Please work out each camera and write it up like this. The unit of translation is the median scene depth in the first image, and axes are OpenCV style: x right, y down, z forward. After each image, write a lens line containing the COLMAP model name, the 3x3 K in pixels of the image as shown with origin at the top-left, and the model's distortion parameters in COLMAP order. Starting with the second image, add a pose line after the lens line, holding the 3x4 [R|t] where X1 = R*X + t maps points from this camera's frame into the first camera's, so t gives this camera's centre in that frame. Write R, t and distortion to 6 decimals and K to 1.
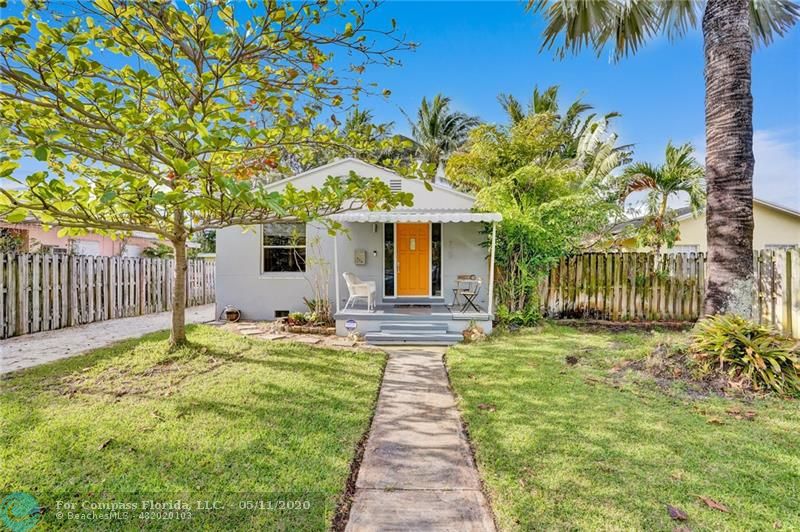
lens RADIAL K [[380.2, 0, 400.0], [0, 380.2, 266.0], [0, 0, 1]] dist [-0.064299, 0.021686]
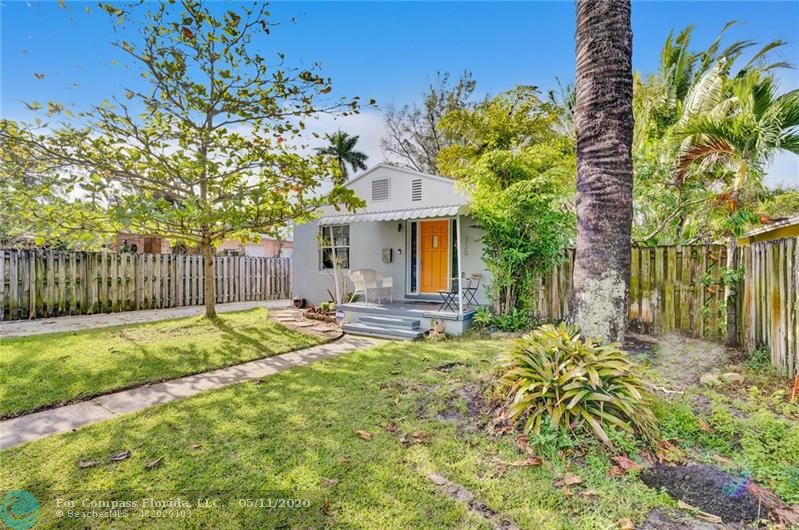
lens RADIAL K [[379.7, 0, 399.5], [0, 379.7, 265.0], [0, 0, 1]] dist [-0.064299, 0.021686]
pose [[0.852901, 0.002699, -0.522066, 0.598765], [-0.004683, 0.999986, -0.002481, 0.008501], [0.522052, 0.004561, 0.852902, 0.118946]]
